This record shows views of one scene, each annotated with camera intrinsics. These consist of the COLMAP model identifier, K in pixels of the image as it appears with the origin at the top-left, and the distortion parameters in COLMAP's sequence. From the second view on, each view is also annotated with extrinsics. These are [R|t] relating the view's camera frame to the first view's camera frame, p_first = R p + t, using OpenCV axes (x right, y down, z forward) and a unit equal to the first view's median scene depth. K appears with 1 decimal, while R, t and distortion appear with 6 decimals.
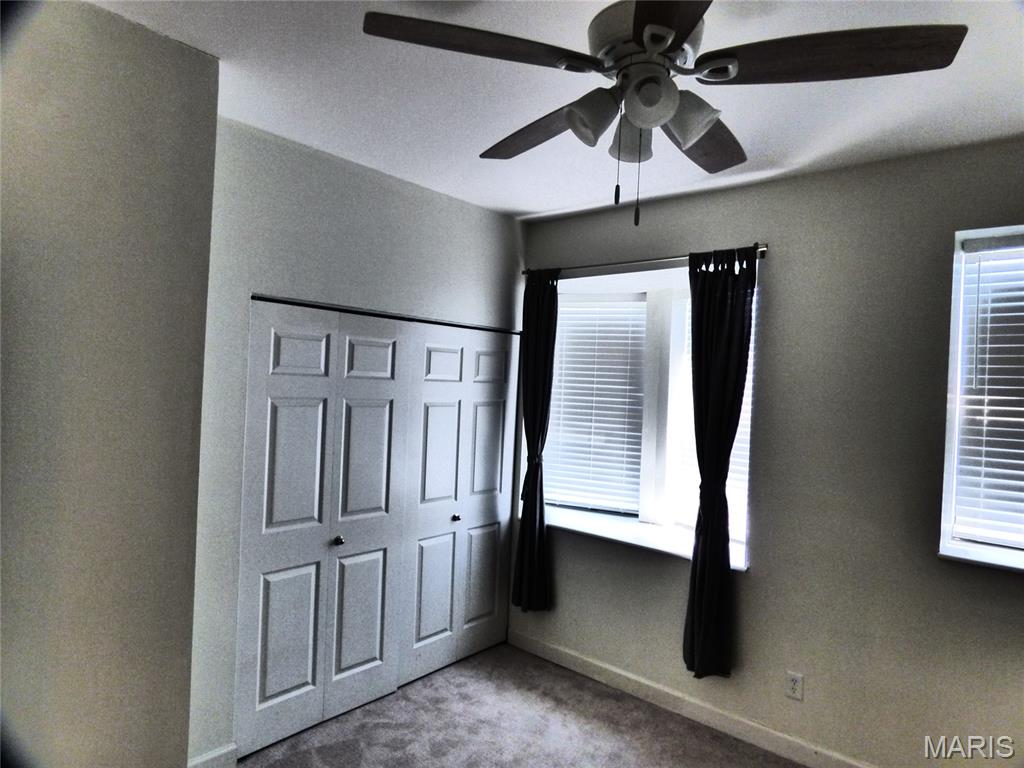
lens RADIAL K [[616.4, 0, 512.0], [0, 616.4, 384.0], [0, 0, 1]] dist [-0.005167, -0.000938]
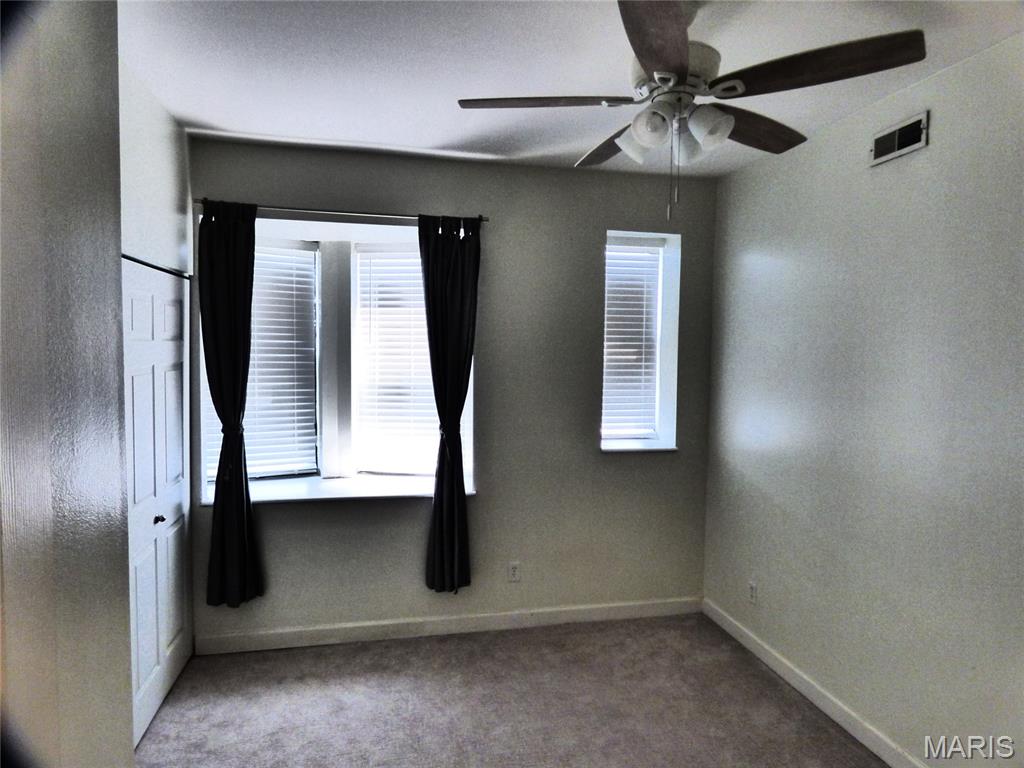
lens RADIAL K [[616.4, 0, 512.0], [0, 616.4, 384.0], [0, 0, 1]] dist [-0.005167, -0.000938]
pose [[0.596494, -0.083320, 0.798281, -0.438670], [0.011580, 0.995387, 0.095241, -0.018932], [-0.802534, -0.047567, 0.594707, 0.209142]]
